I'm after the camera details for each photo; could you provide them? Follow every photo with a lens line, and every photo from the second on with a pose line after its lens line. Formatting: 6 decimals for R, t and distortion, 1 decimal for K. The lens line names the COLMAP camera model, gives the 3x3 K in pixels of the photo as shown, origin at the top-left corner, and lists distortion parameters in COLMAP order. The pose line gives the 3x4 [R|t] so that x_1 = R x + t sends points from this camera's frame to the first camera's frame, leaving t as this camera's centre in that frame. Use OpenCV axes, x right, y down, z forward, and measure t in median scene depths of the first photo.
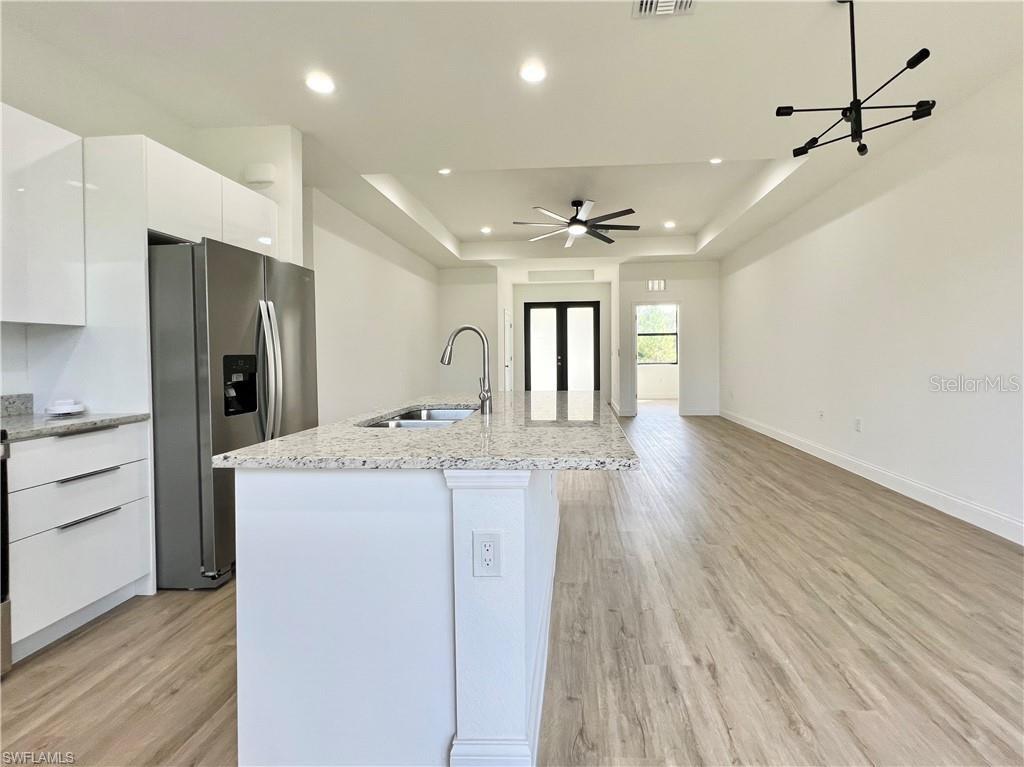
lens RADIAL K [[426.3, 0, 545.7], [0, 426.3, 374.7], [0, 0, 1]] dist [-0.015549, 0.000374]
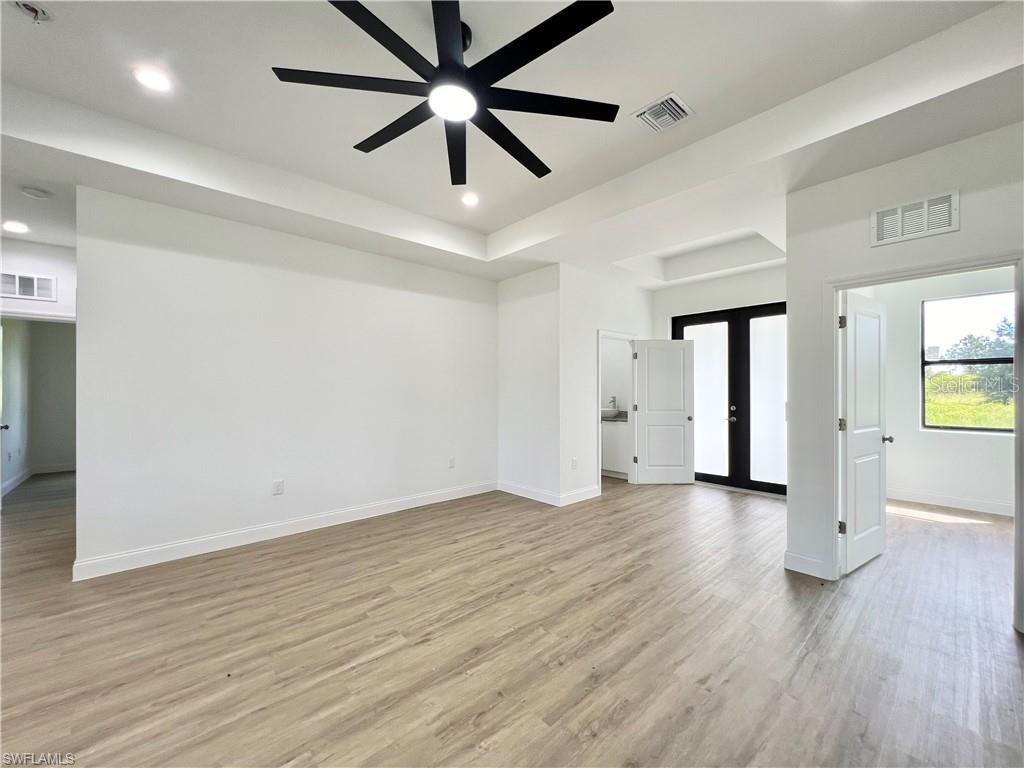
lens RADIAL K [[410.7, 0, 513.8], [0, 410.7, 389.4], [0, 0, 1]] dist [-0.005904, 0.001760]
pose [[0.721746, 0.015315, -0.691988, 0.944701], [-0.041492, 0.998915, -0.021168, -0.202589], [0.690913, 0.043990, 0.721598, 1.981251]]
